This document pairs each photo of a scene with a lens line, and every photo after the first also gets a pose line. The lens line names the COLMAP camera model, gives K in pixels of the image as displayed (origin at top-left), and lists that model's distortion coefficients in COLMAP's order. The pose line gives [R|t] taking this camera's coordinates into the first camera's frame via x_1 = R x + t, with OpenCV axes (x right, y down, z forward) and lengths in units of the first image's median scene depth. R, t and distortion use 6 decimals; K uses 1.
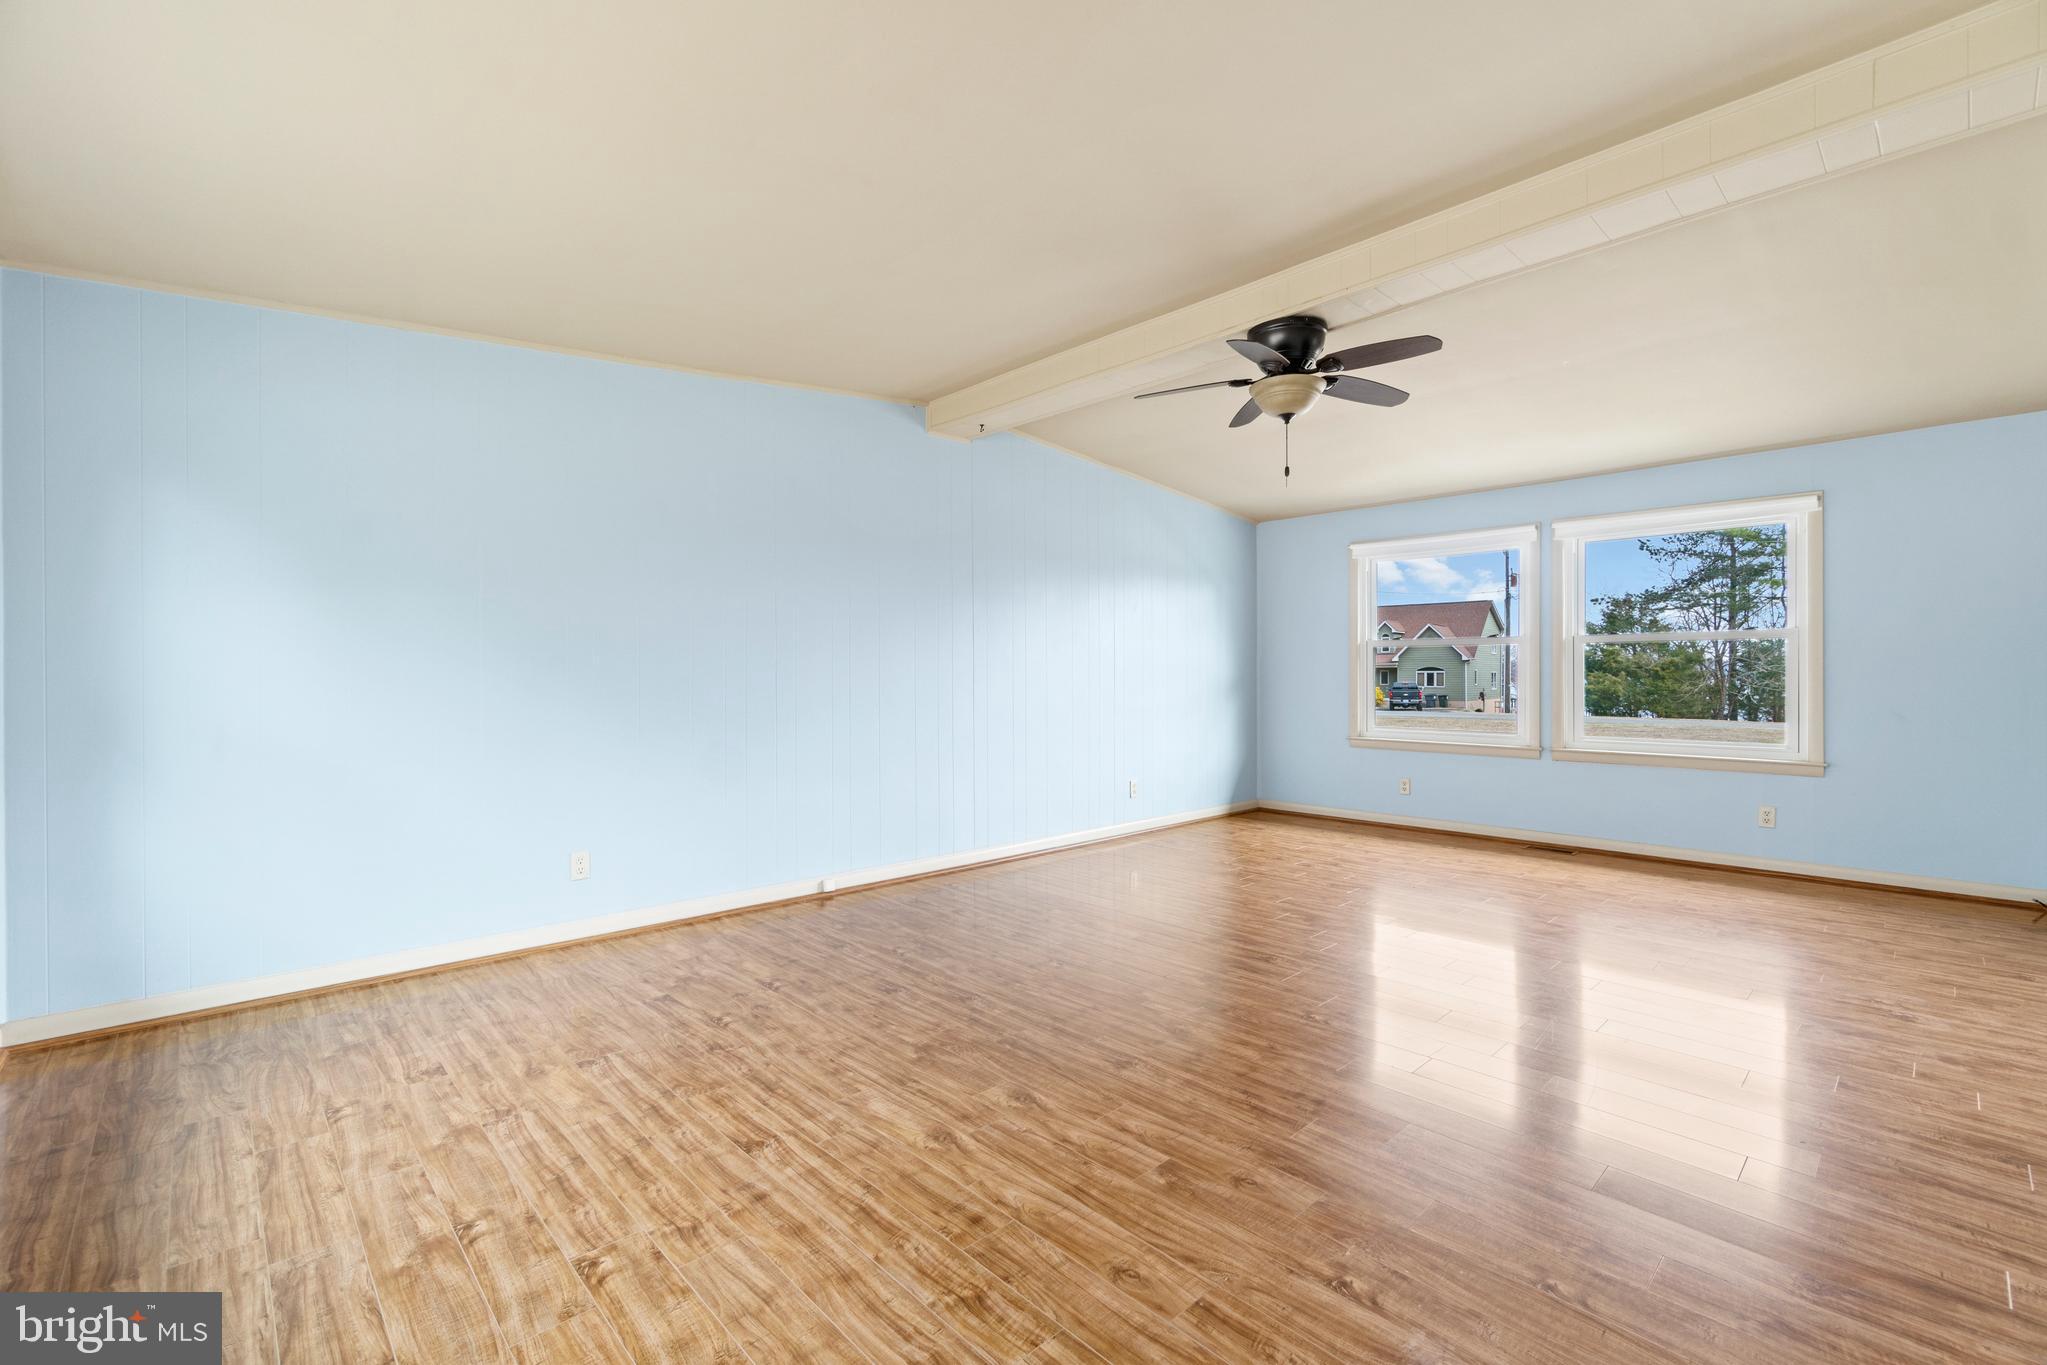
lens RADIAL K [[903.4, 0, 1014.5], [0, 903.4, 681.0], [0, 0, 1]] dist [-0.008709, 0.001228]
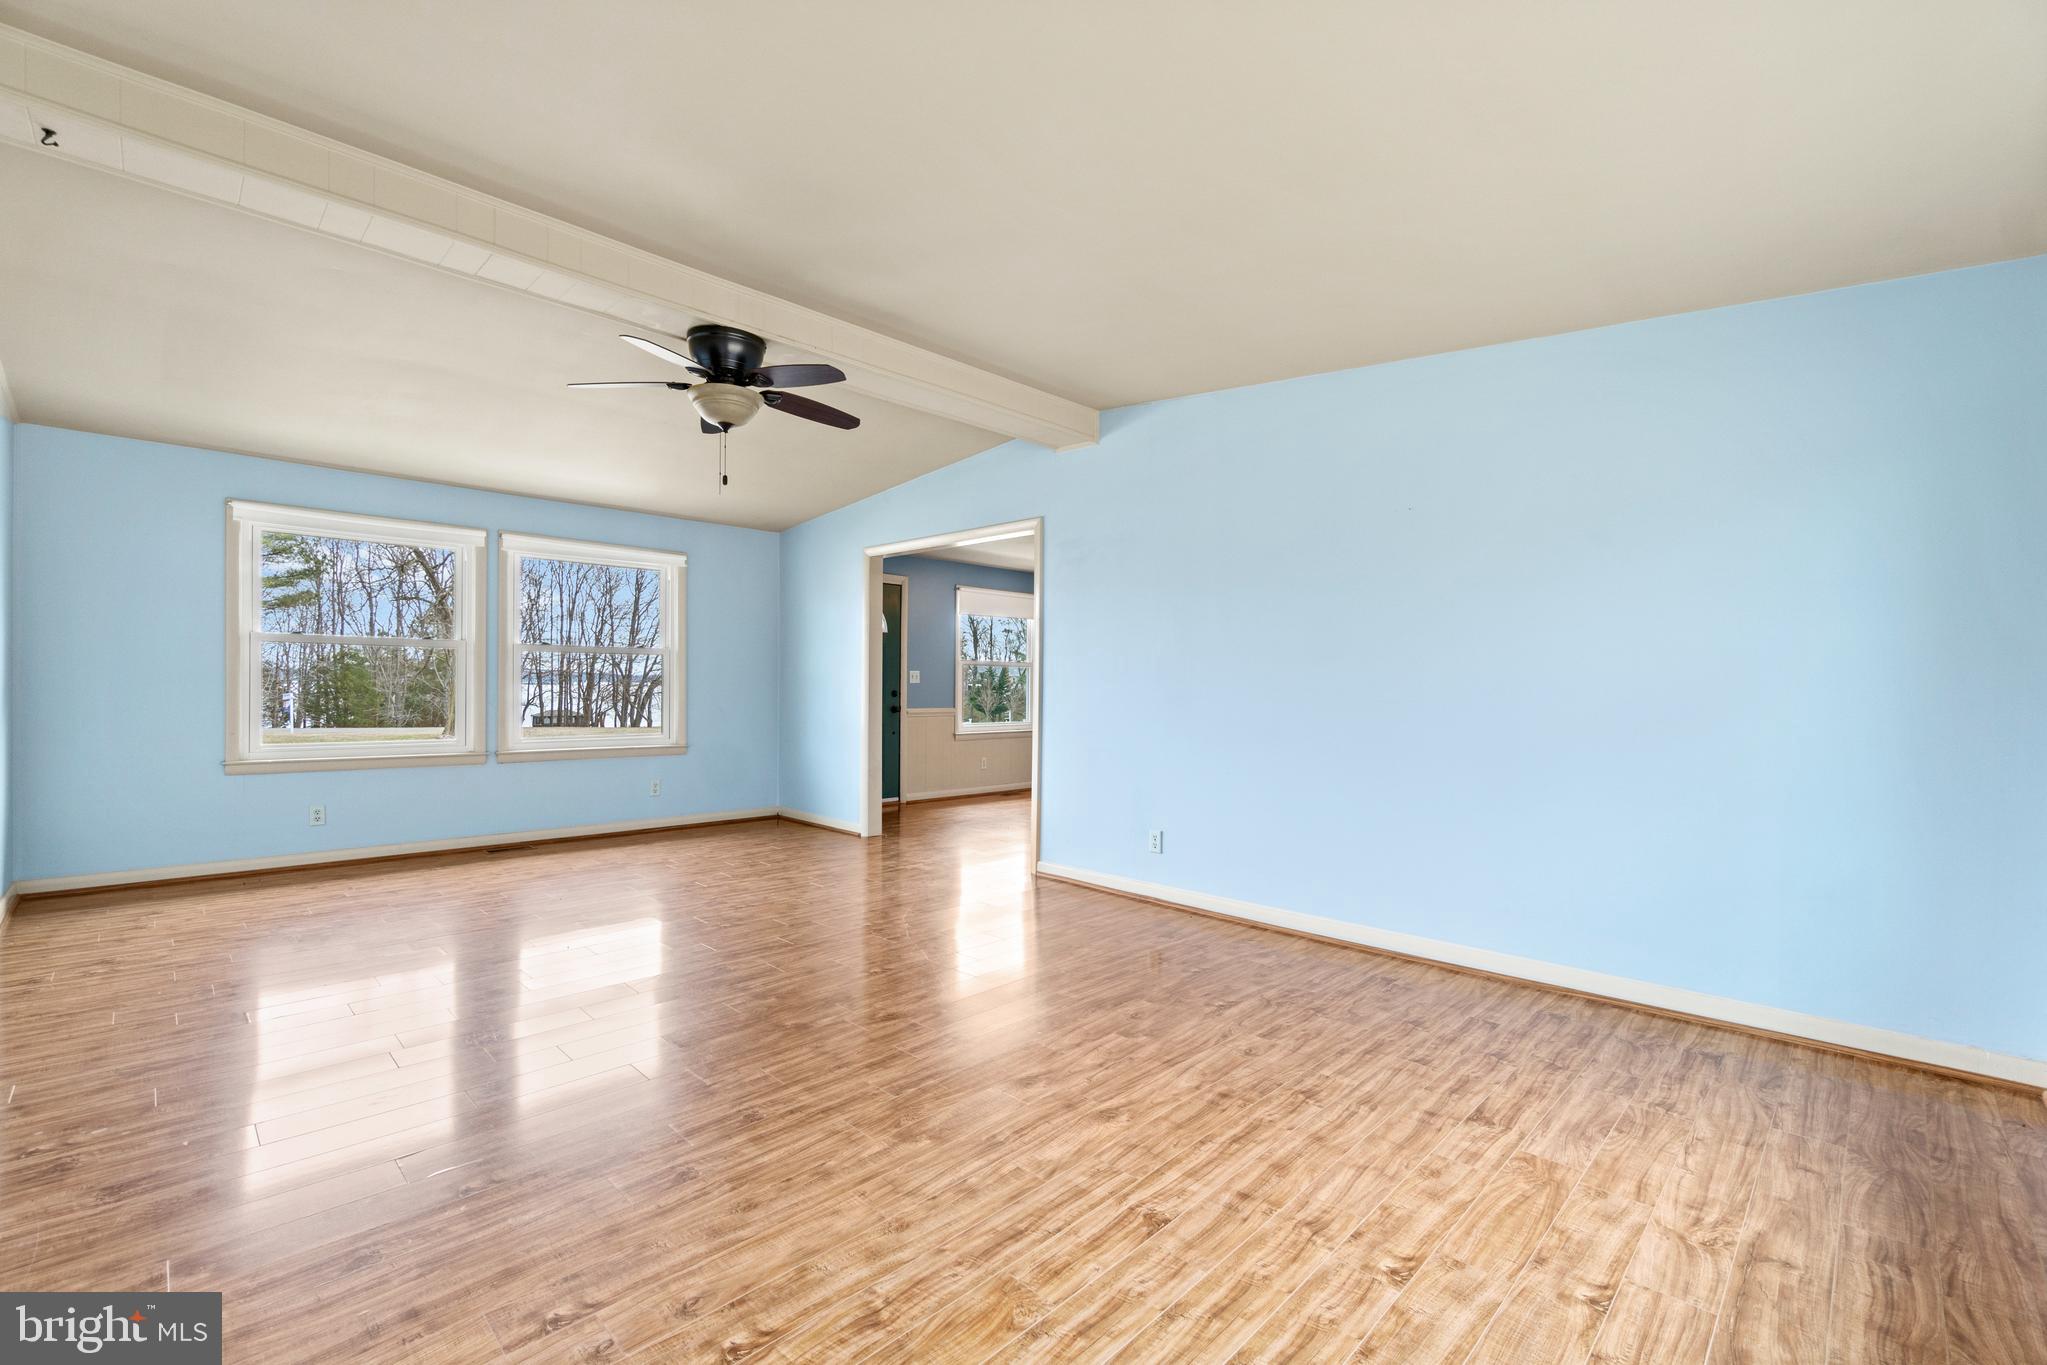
lens RADIAL K [[903.4, 0, 1014.1], [0, 903.4, 689.1], [0, 0, 1]] dist [-0.008709, 0.001228]
pose [[-0.063106, -0.002683, 0.998003, -1.146253], [-0.004130, 0.999989, 0.002428, -0.004487], [-0.997998, -0.003968, -0.063116, 1.182238]]
